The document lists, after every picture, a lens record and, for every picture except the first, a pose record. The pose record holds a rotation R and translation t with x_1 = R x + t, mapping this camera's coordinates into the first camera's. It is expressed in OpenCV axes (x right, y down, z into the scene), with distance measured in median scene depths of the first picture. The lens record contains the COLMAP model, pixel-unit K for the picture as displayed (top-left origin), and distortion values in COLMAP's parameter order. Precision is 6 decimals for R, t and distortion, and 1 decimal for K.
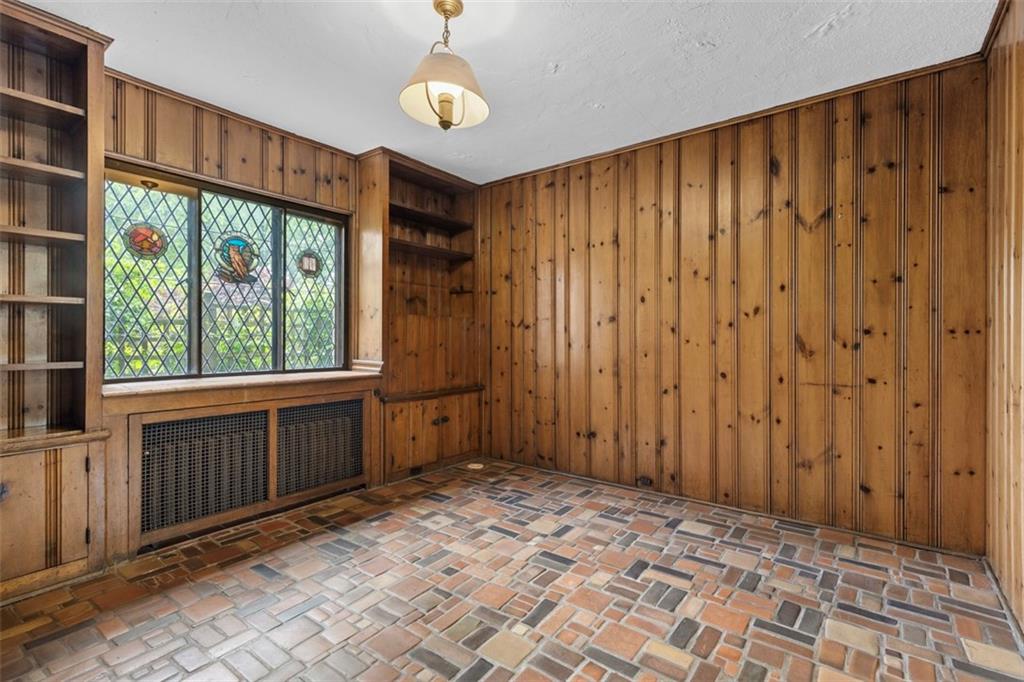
lens RADIAL K [[465.8, 0, 536.2], [0, 465.8, 336.2], [0, 0, 1]] dist [0.013601, -0.002227]
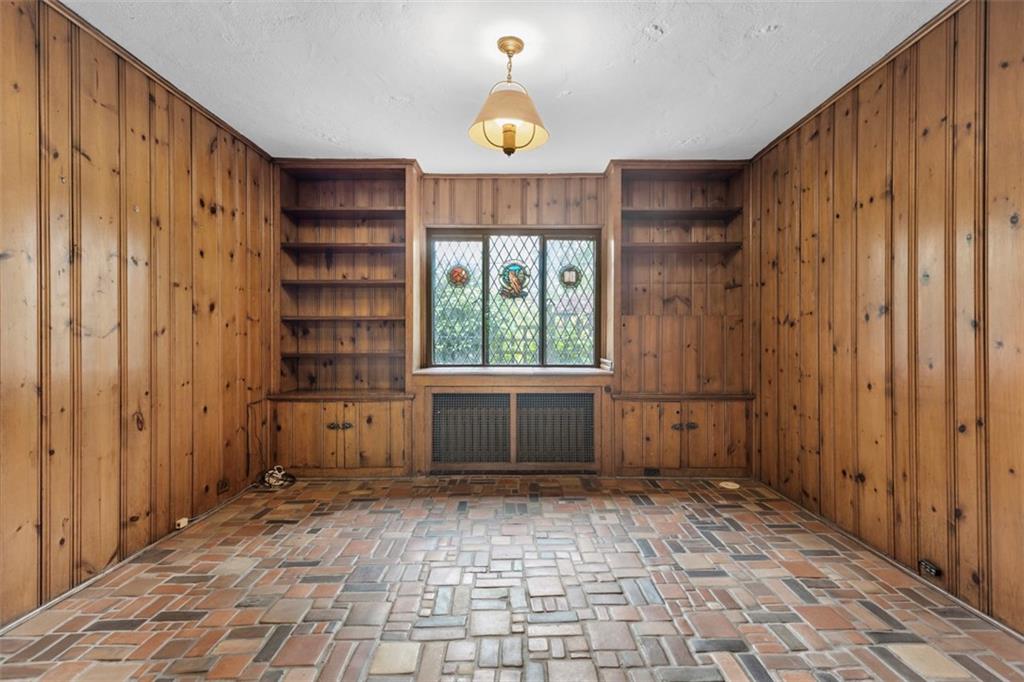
lens RADIAL K [[465.8, 0, 512.5], [0, 465.8, 336.0], [0, 0, 1]] dist [0.013601, -0.002227]
pose [[0.605068, -0.006044, -0.796151, 0.392491], [0.005434, 0.999979, -0.003461, 0.000005], [0.796155, -0.002233, 0.605088, 0.176808]]
